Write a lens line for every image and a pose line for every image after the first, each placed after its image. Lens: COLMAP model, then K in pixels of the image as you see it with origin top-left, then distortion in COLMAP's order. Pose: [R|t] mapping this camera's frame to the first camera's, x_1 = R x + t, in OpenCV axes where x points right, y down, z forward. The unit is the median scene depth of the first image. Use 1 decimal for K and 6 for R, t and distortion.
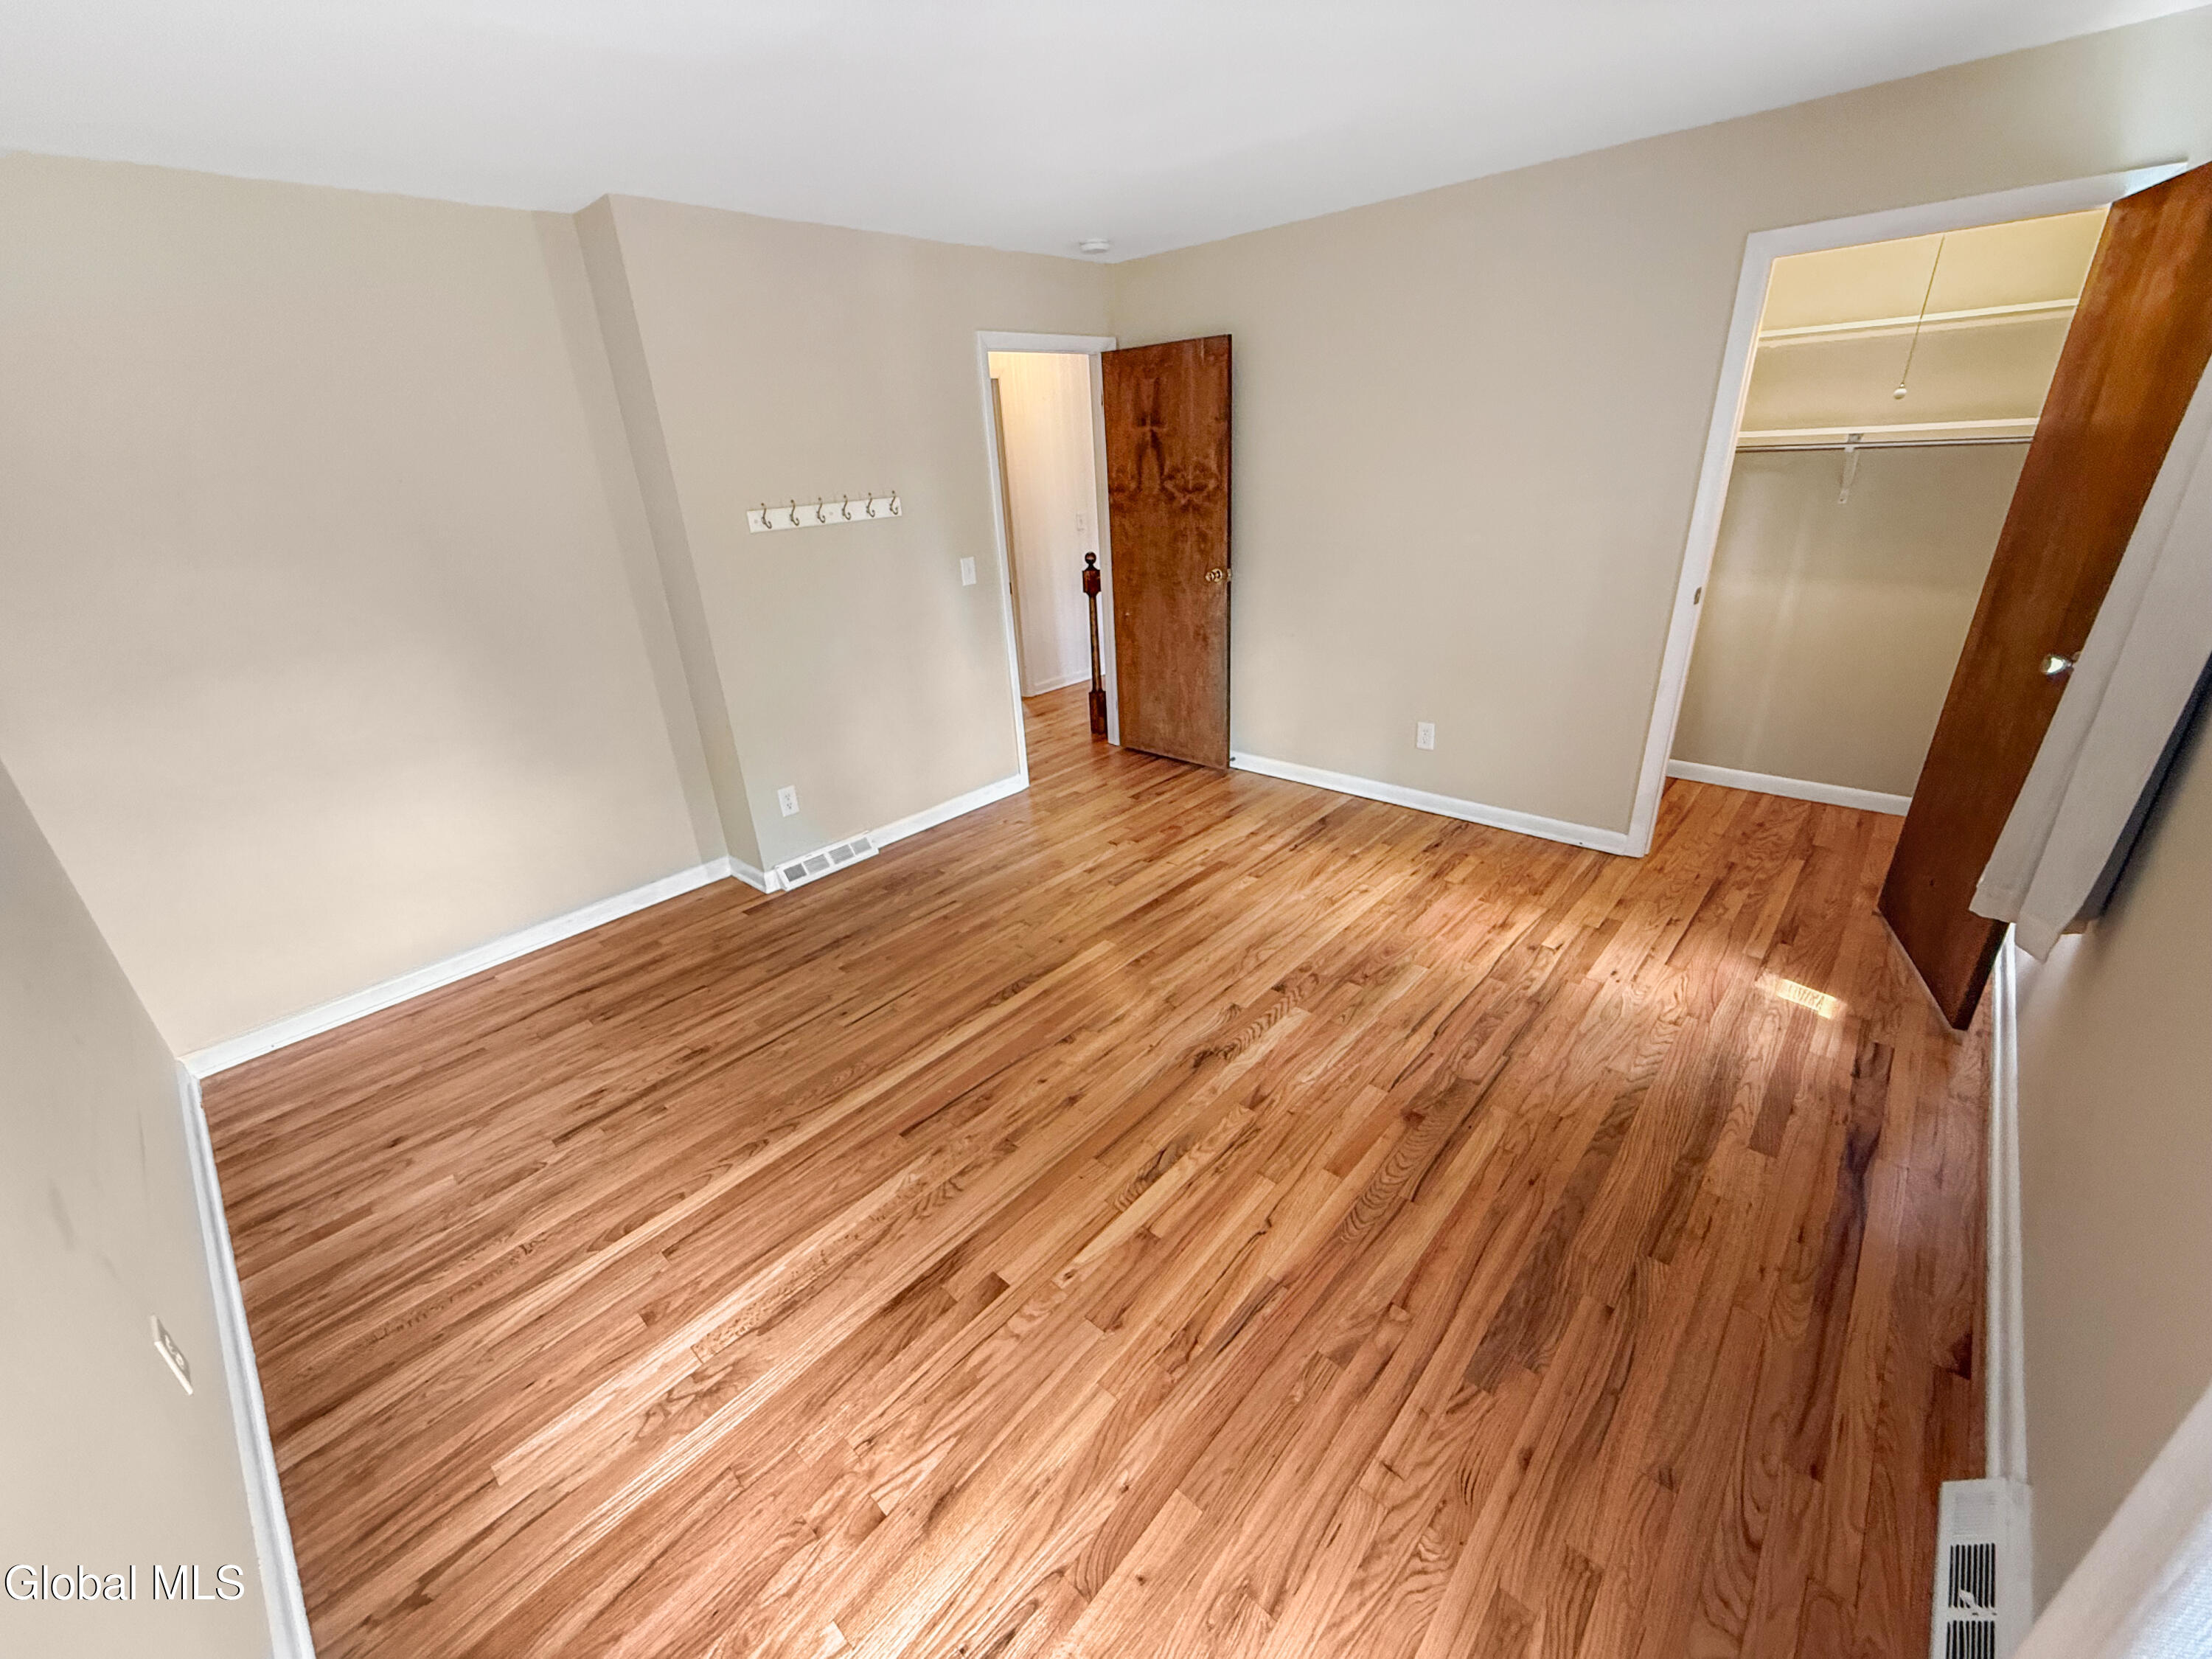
lens RADIAL K [[882.6, 0, 1100.8], [0, 882.6, 832.6], [0, 0, 1]] dist [0.001690, -0.000243]
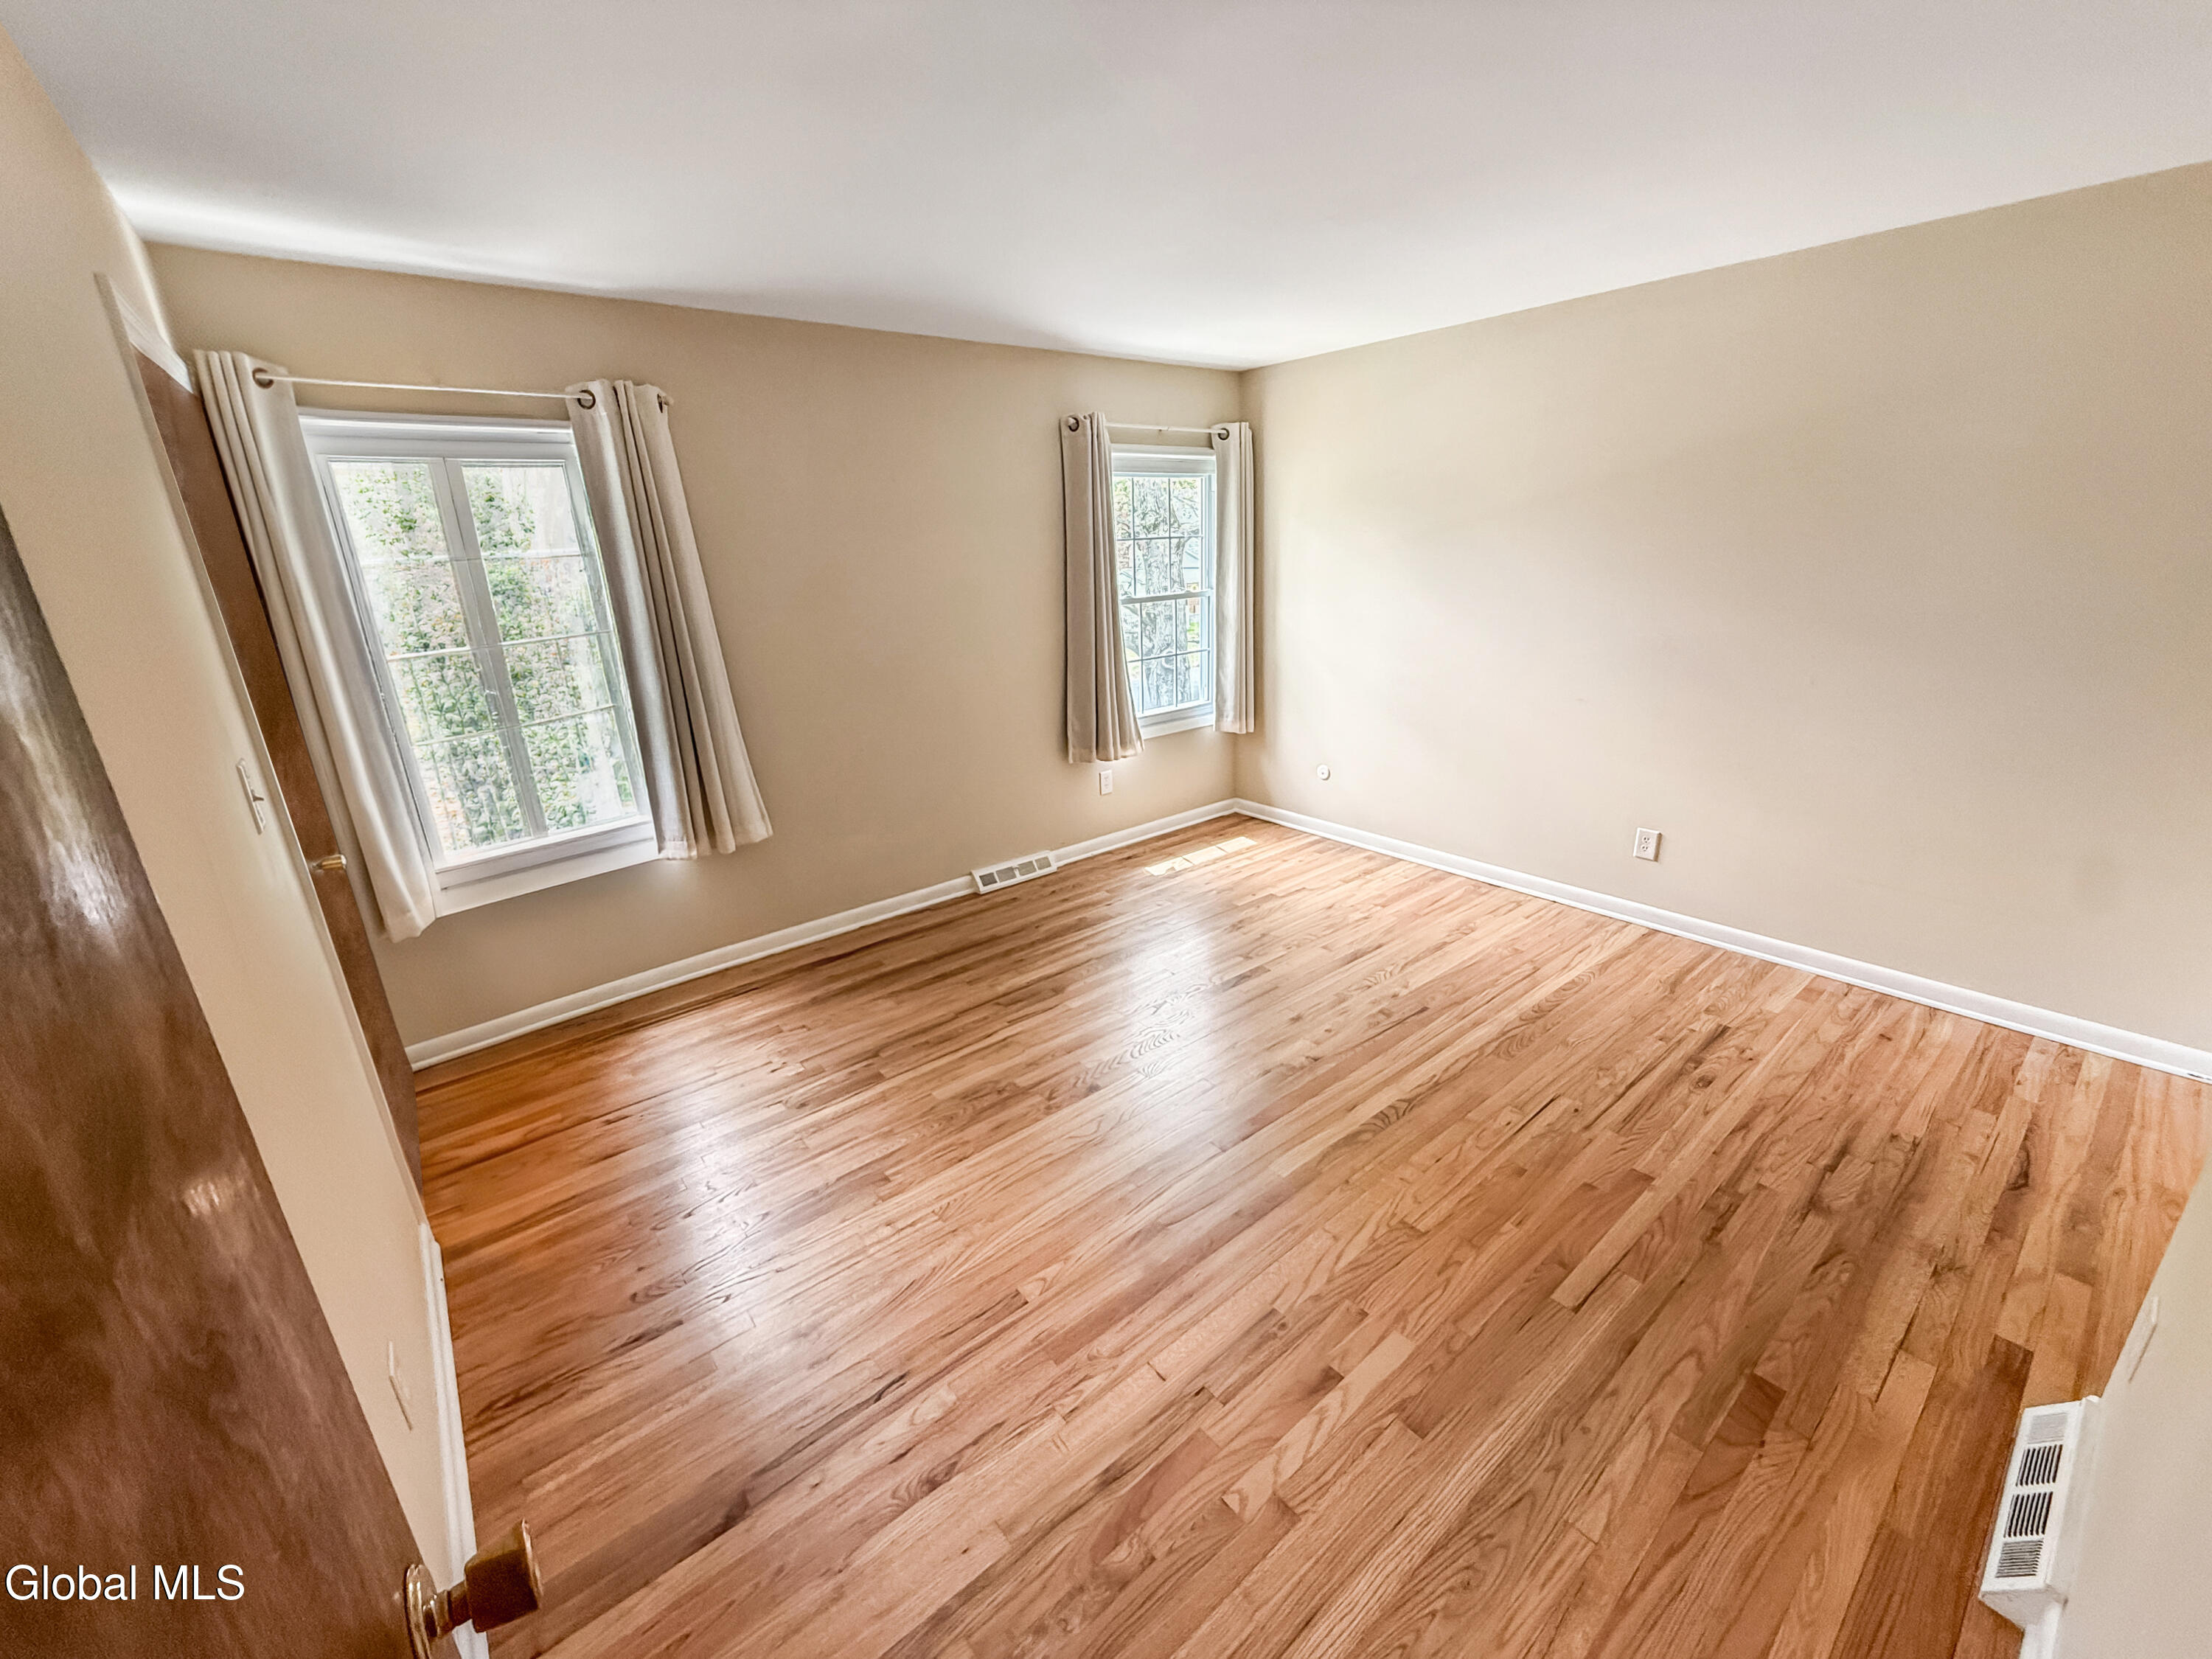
lens RADIAL K [[882.6, 0, 1100.8], [0, 882.6, 832.6], [0, 0, 1]] dist [0.001690, -0.000243]
pose [[-0.985093, 0.040794, 0.167117, 0.022311], [0.141982, 0.741312, 0.655971, -0.650180], [-0.097126, 0.669920, -0.736053, 1.497050]]
